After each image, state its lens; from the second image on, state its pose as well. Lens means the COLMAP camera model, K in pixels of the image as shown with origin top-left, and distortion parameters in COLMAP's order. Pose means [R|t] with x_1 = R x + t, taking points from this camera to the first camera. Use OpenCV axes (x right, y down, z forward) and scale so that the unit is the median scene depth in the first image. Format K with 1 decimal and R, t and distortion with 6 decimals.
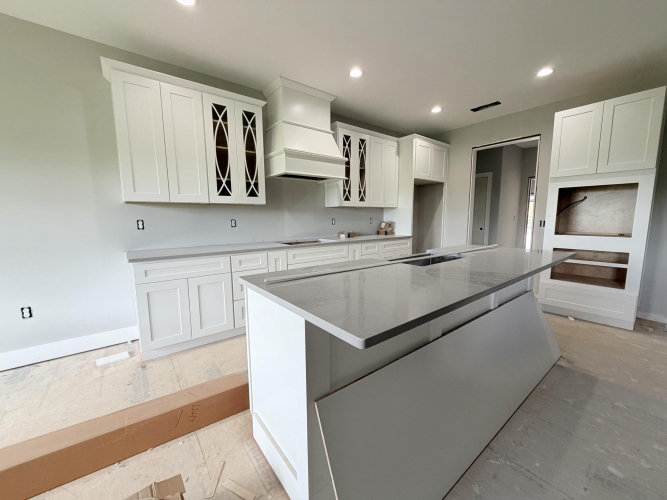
lens RADIAL K [[267.2, 0, 334.4], [0, 267.2, 249.9], [0, 0, 1]] dist [-0.000653, 0.000305]
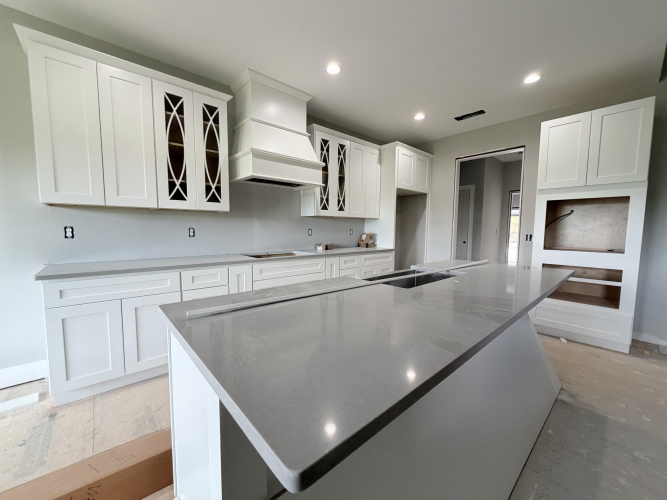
lens RADIAL K [[267.2, 0, 334.6], [0, 267.2, 250.0], [0, 0, 1]] dist [-0.000653, 0.000305]
pose [[0.998026, 0.010676, 0.061885, 0.036085], [-0.008054, 0.999065, -0.042472, -0.011219], [-0.062281, 0.041890, 0.997179, 0.125381]]
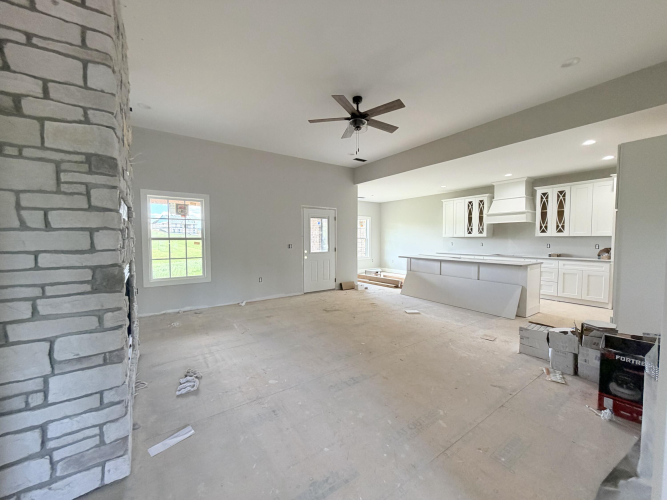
lens RADIAL K [[267.2, 0, 333.8], [0, 267.2, 248.7], [0, 0, 1]] dist [-0.000653, 0.000305]
pose [[-0.068534, 0.051782, -0.996304, 2.329200], [-0.112724, 0.991855, 0.059304, -0.061636], [0.991260, 0.116371, -0.062139, -0.155992]]
